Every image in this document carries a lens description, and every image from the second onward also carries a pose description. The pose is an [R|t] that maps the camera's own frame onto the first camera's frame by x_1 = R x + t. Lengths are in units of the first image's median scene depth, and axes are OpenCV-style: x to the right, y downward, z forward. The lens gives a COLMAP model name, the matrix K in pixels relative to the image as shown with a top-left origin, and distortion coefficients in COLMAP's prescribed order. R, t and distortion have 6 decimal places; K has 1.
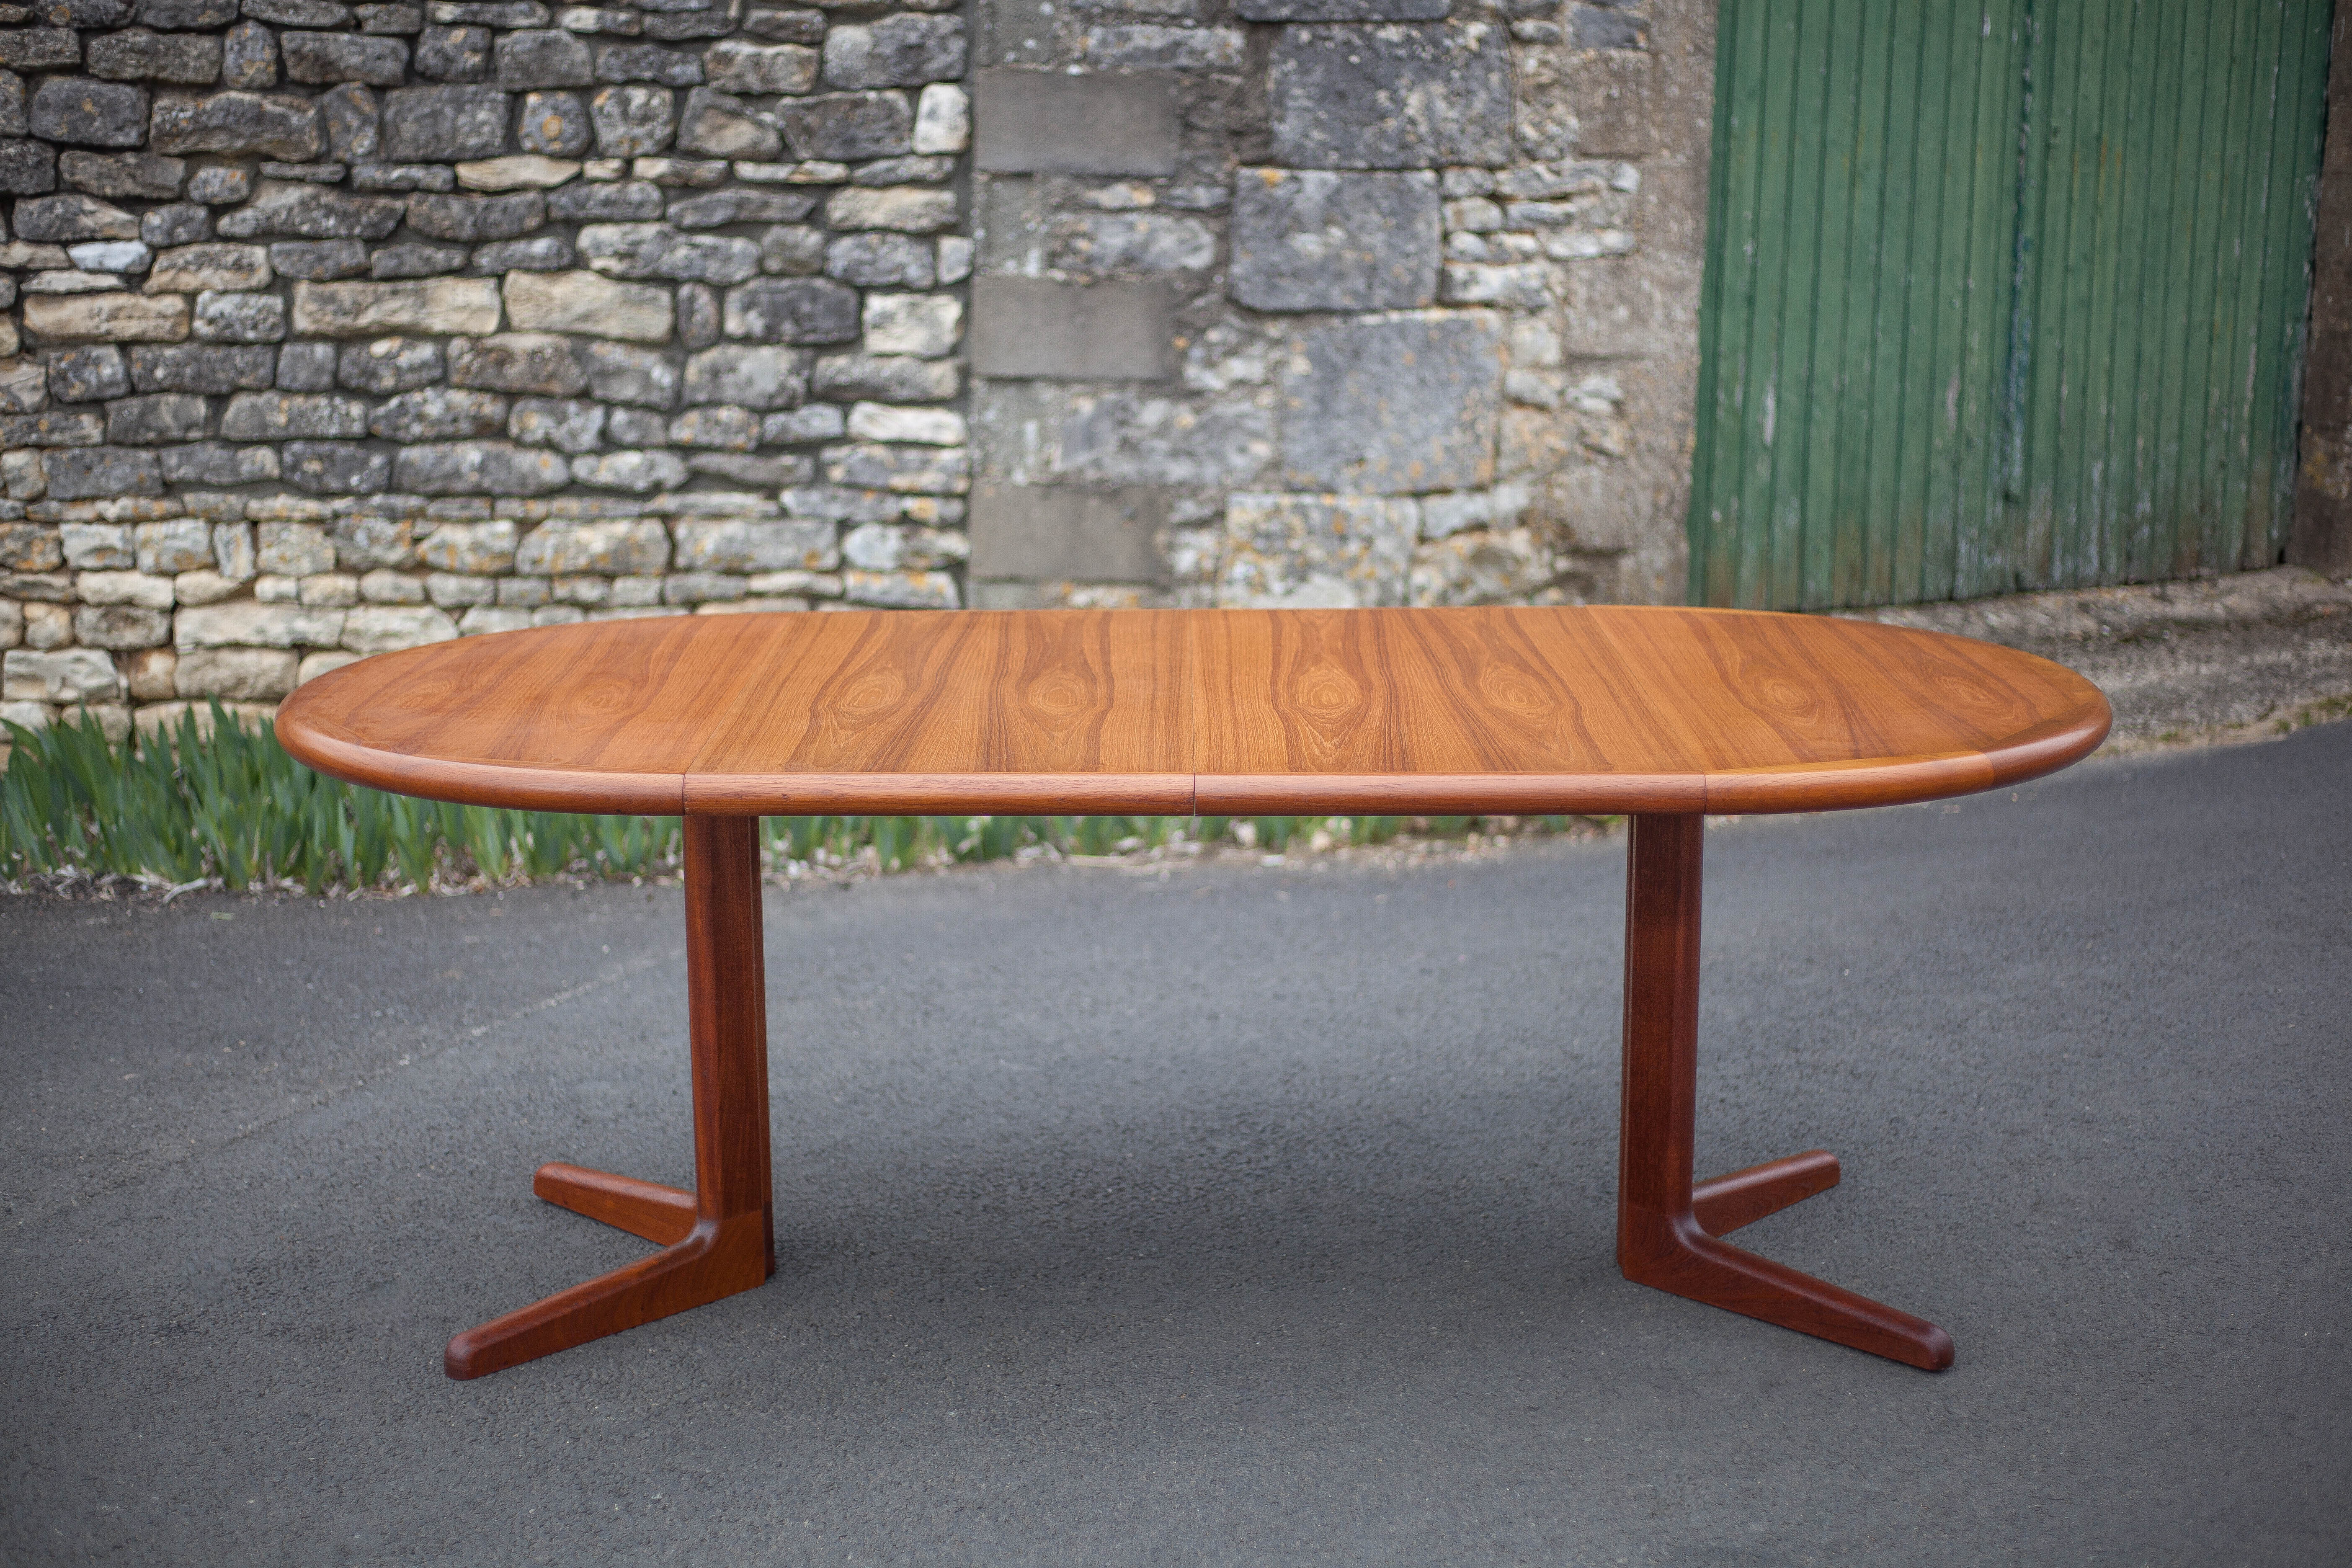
lens RADIAL K [[3544.8, 0, 1214.3], [0, 3544.8, 771.4], [0, 0, 1]] dist [-0.113976, -0.014824]
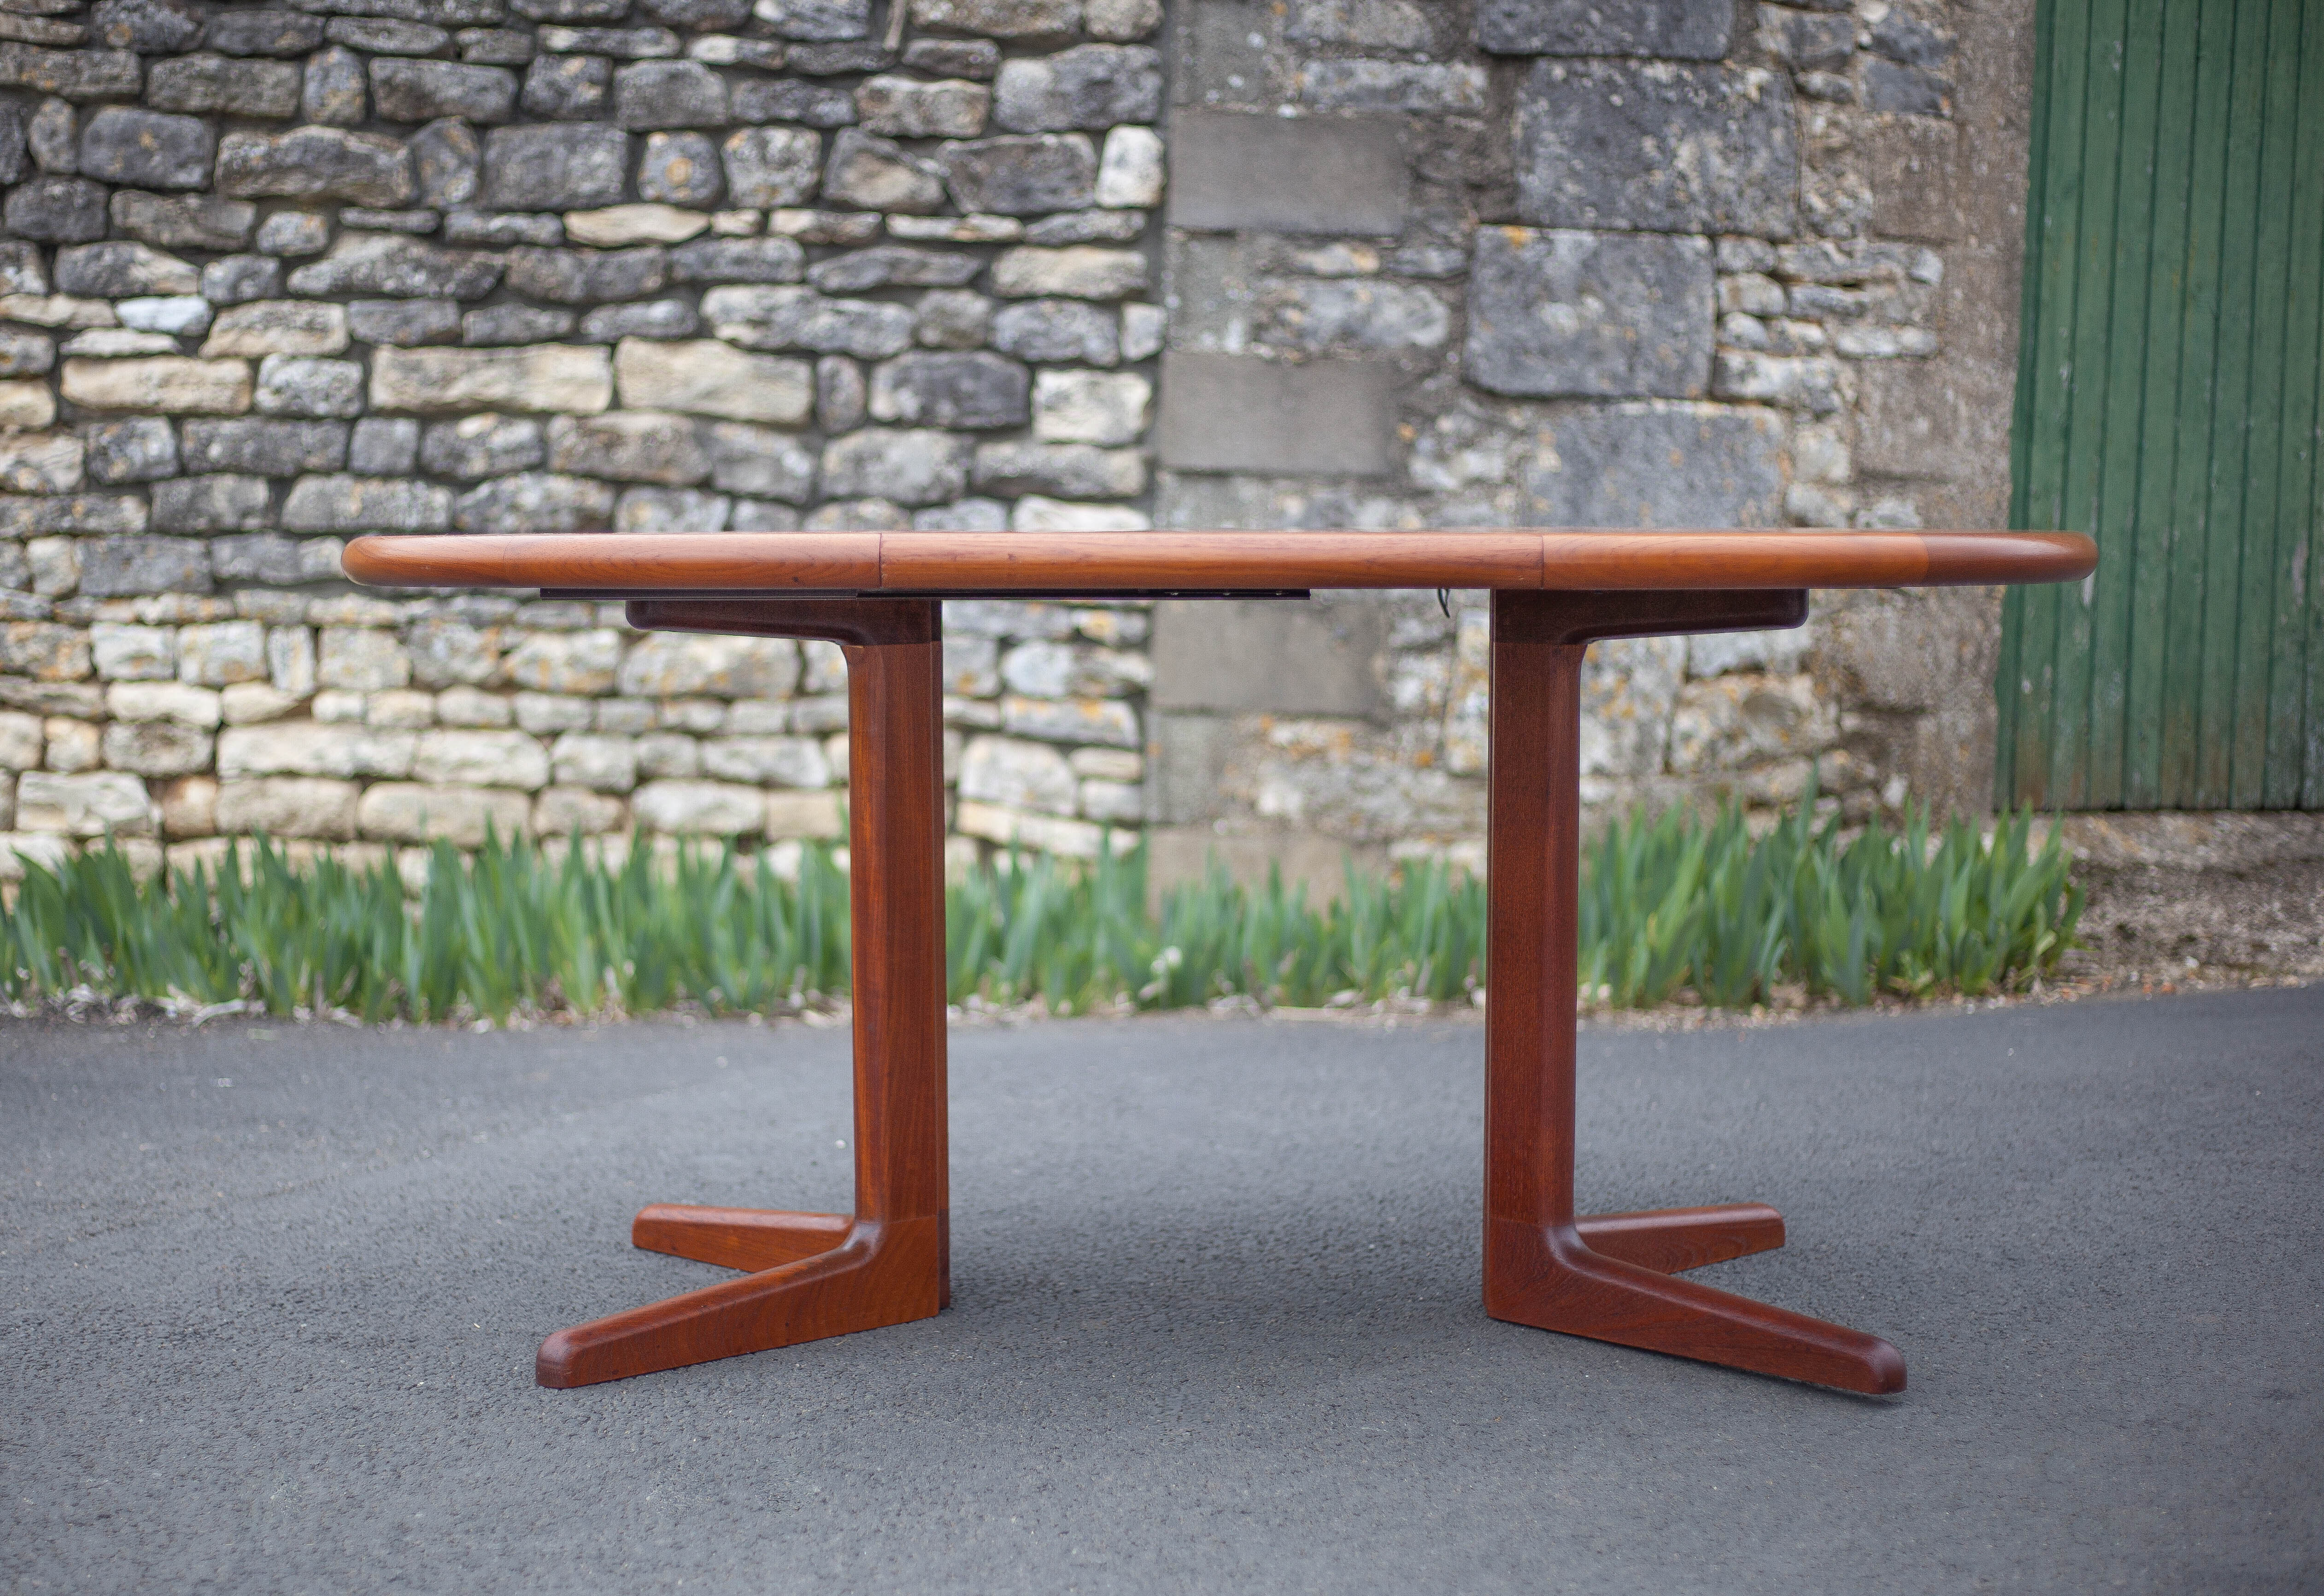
lens RADIAL K [[3894.9, 0, 1043.8], [0, 3894.9, 832.1], [0, 0, 1]] dist [-0.113803, -0.004659]
pose [[0.997038, 0.015208, -0.075396, -0.024681], [-0.023545, 0.993548, -0.110945, 0.079697], [0.073222, 0.112392, 0.990962, 0.082249]]
